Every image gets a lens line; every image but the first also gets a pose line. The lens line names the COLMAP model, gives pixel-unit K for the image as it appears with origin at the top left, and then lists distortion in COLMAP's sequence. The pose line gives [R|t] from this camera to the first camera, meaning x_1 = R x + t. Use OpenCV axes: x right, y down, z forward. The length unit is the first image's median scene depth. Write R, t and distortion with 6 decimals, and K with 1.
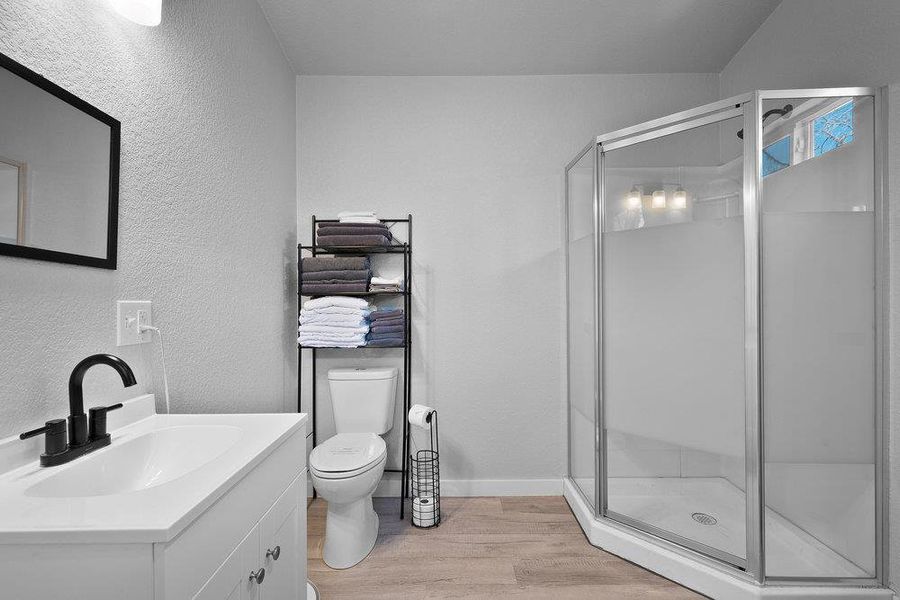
lens RADIAL K [[407.1, 0, 450.0], [0, 407.1, 300.0], [0, 0, 1]] dist [-0.000108, 0.000337]
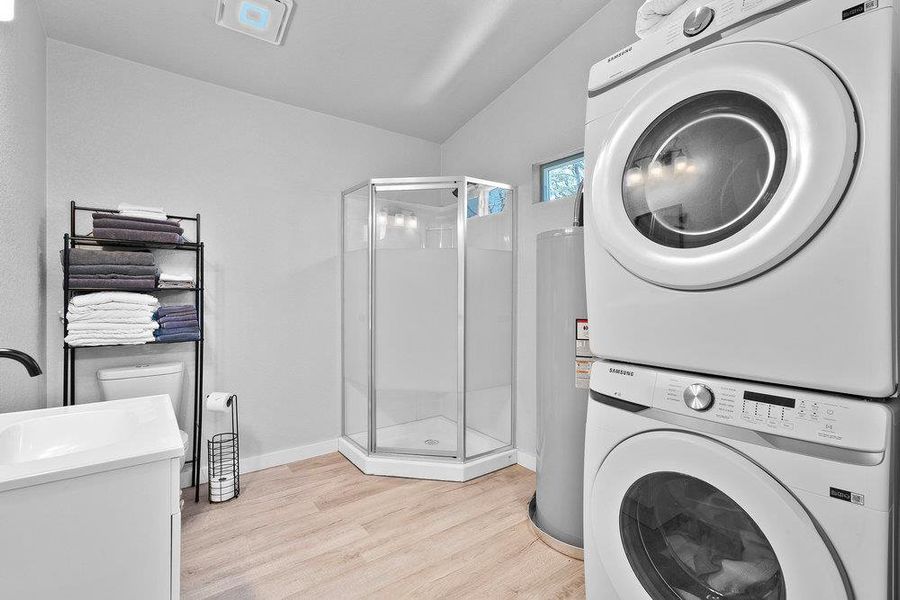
lens RADIAL K [[410.0, 0, 447.7], [0, 410.0, 297.8], [0, 0, 1]] dist [-0.002151, 0.000286]
pose [[0.802066, 0.003991, 0.597223, -0.229944], [-0.009188, 0.999942, 0.005657, -0.007857], [-0.597165, -0.010025, 0.802056, -0.240381]]
